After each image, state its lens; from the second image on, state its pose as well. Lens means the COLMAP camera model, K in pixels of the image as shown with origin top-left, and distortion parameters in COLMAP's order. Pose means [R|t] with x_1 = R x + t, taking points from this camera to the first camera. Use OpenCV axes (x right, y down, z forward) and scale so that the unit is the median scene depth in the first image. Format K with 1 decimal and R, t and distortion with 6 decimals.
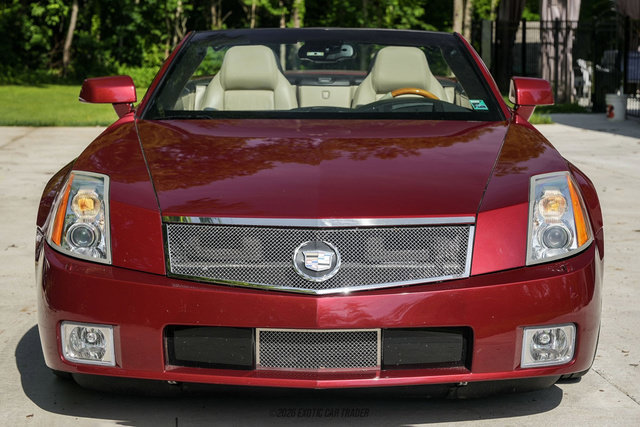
lens RADIAL K [[1363.9, 0, 301.8], [0, 1363.9, 213.2], [0, 0, 1]] dist [0.055385, 0.080719]
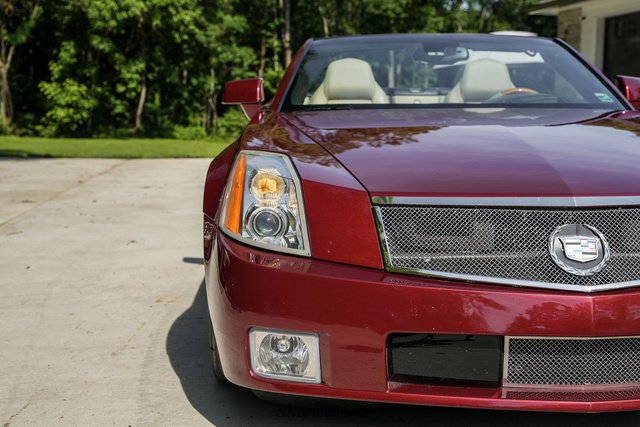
lens RADIAL K [[857.2, 0, 320.0], [0, 857.2, 213.5], [0, 0, 1]] dist [0.102905, -0.020923]
pose [[0.999111, -0.011004, 0.040687, -0.149384], [0.011397, 0.999890, -0.009454, 0.016152], [-0.040579, 0.009910, 0.999127, 0.472188]]
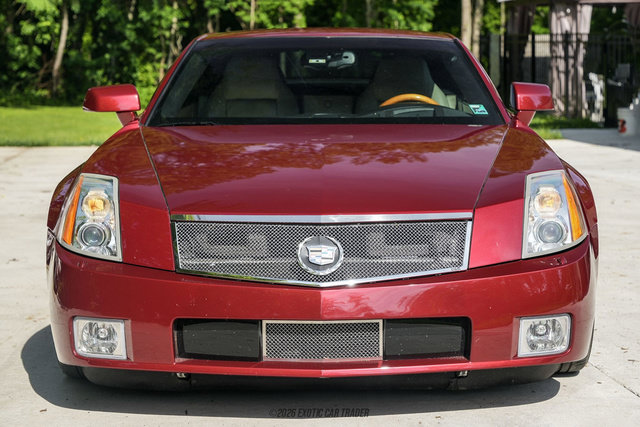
lens RADIAL K [[1441.7, 0, 320.0], [0, 1441.7, 213.5], [0, 0, 1]] dist [0.033898, 0.261353]
pose [[0.999900, -0.009386, 0.010624, -0.000566], [0.009585, 0.999776, -0.018853, 0.022413], [-0.010445, 0.018953, 0.999766, -0.091675]]
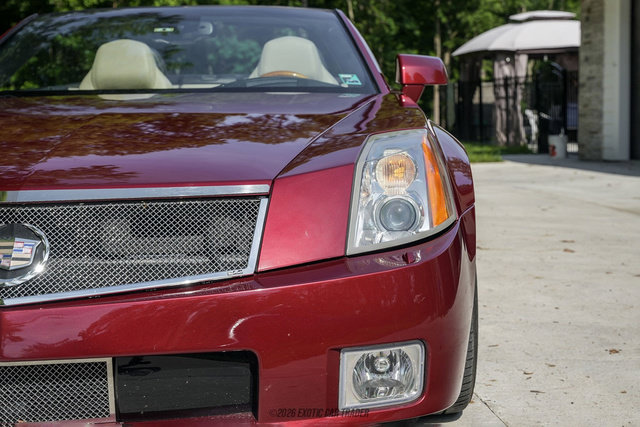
lens RADIAL K [[1068.8, 0, 320.0], [0, 1068.8, 213.5], [0, 0, 1]] dist [0.038633, 0.003593]
pose [[0.999663, -0.025551, -0.004689, 0.149217], [0.025353, 0.998945, -0.038301, 0.036333], [0.005662, 0.038169, 0.999255, 0.463847]]
